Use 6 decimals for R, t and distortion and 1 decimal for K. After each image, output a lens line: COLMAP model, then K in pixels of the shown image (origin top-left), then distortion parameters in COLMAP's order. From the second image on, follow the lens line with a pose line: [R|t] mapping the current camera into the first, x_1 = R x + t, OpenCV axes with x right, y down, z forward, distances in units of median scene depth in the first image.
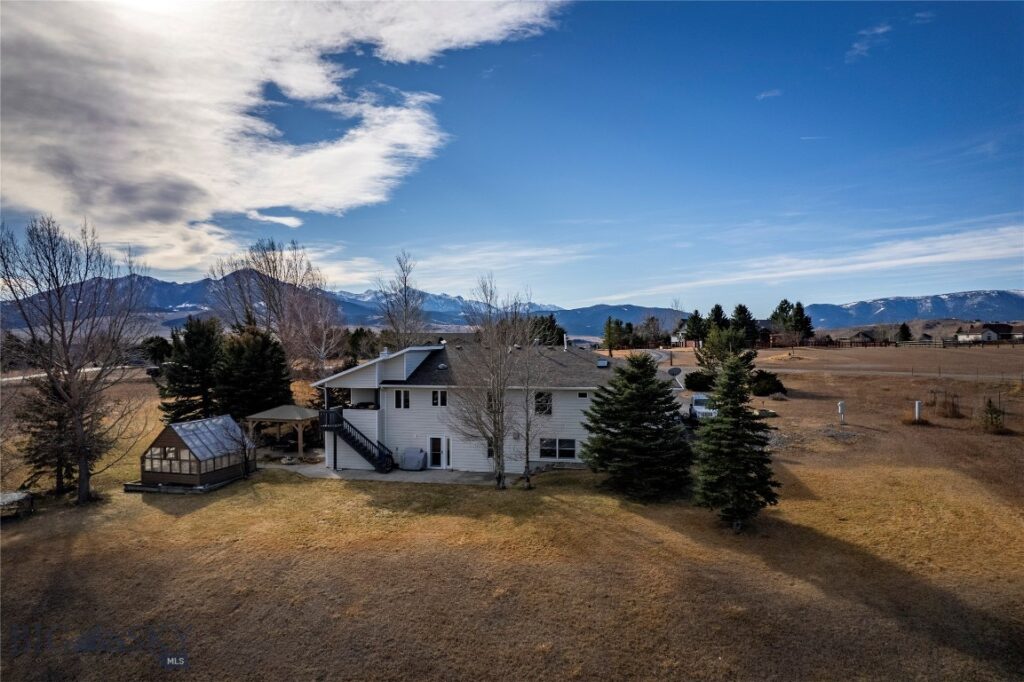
lens RADIAL K [[660.6, 0, 514.2], [0, 660.6, 342.6], [0, 0, 1]] dist [-0.044961, 0.000963]
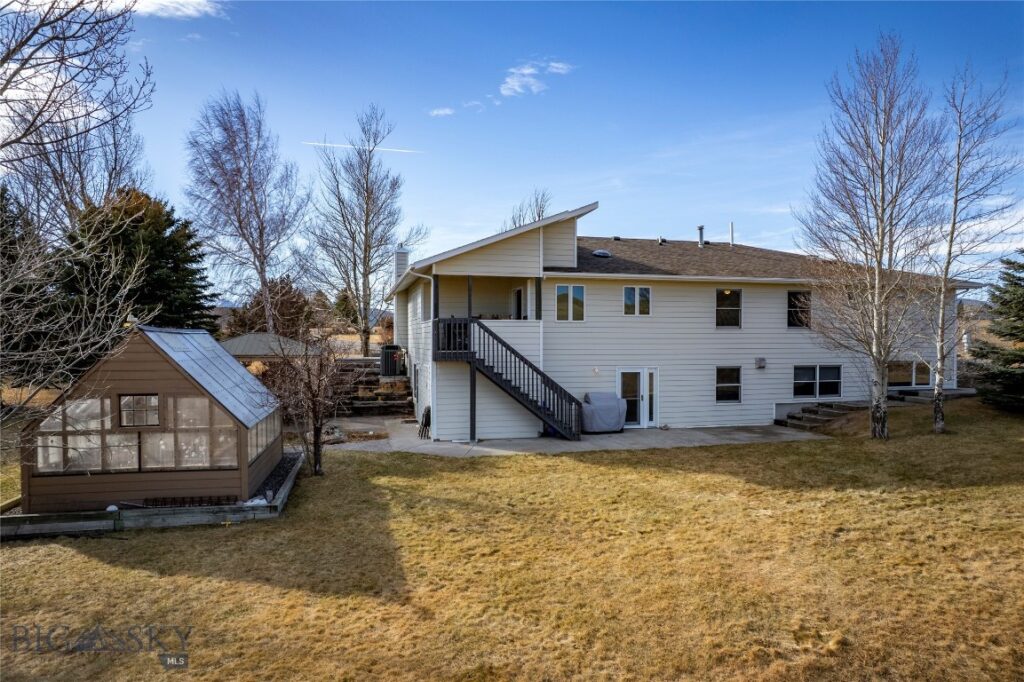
lens RADIAL K [[660.6, 0, 490.3], [0, 660.6, 374.2], [0, 0, 1]] dist [-0.044961, 0.000963]
pose [[0.896995, -0.018766, 0.441642, -0.472778], [0.003749, 0.999386, 0.034850, 0.127720], [-0.442024, -0.029605, 0.896514, 0.566159]]
